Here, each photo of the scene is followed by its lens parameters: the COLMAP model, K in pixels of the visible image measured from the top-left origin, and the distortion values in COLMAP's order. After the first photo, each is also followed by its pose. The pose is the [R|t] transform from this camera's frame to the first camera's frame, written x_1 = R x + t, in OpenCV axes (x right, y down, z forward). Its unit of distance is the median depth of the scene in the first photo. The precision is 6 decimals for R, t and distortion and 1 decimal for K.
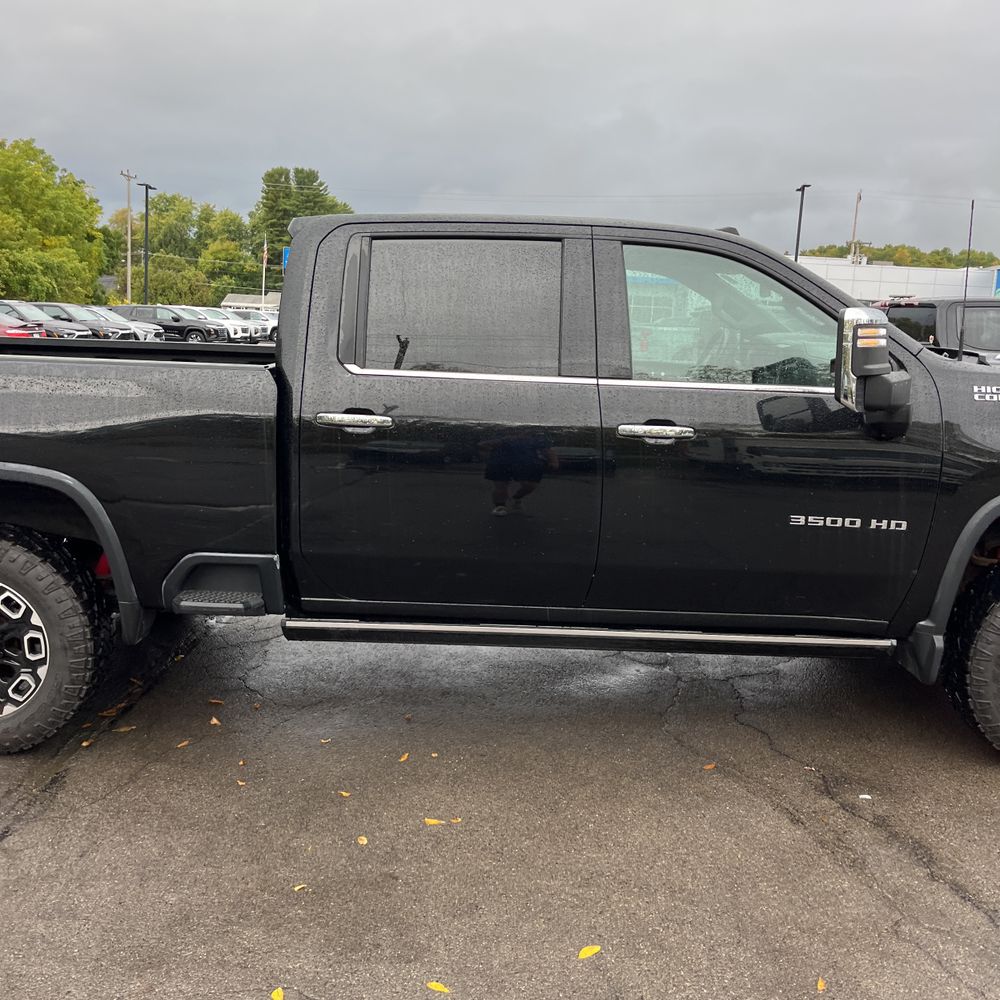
lens RADIAL K [[1007.8, 0, 491.7], [0, 1007.8, 498.7], [0, 0, 1]] dist [0.050293, -0.060256]
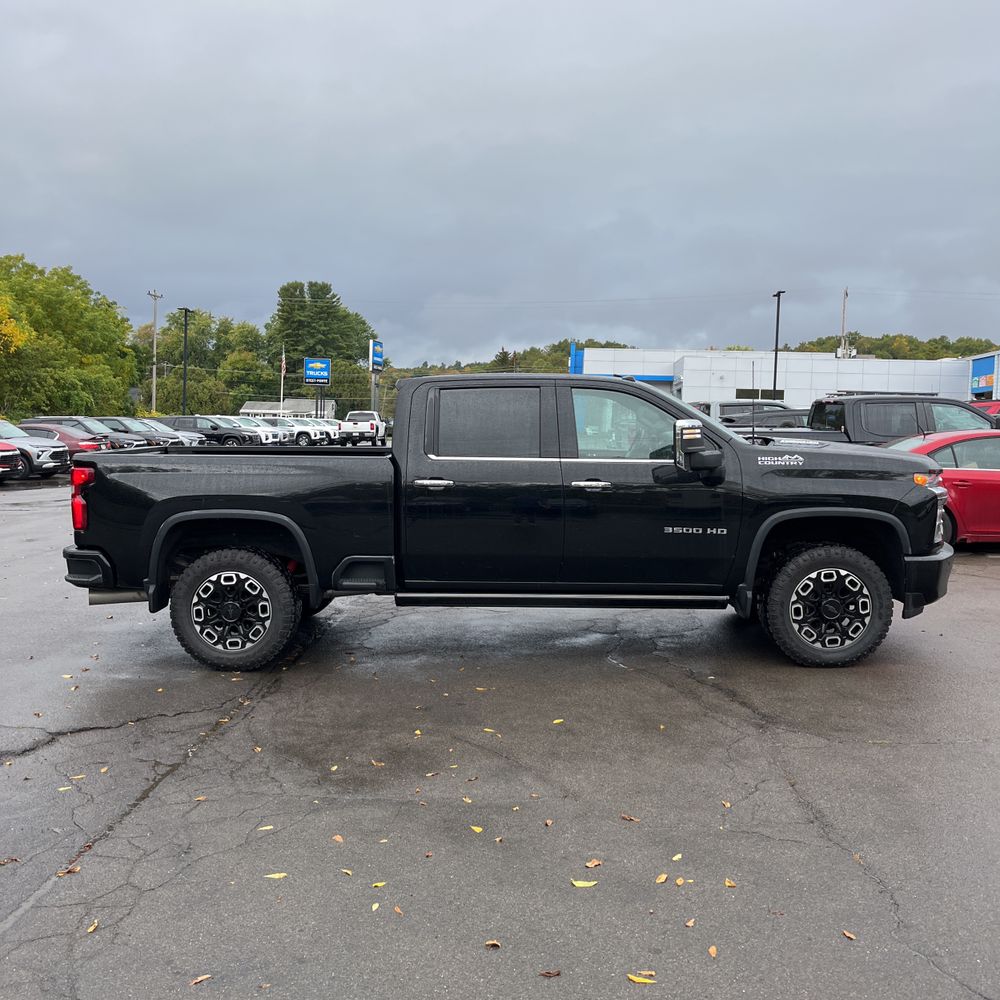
lens RADIAL K [[1007.8, 0, 491.7], [0, 1007.8, 498.7], [0, 0, 1]] dist [0.050293, -0.060256]
pose [[0.999568, -0.027740, -0.009673, -0.000945], [0.026692, 0.995079, -0.095421, 0.016181], [0.012272, 0.095122, 0.995390, -0.106671]]
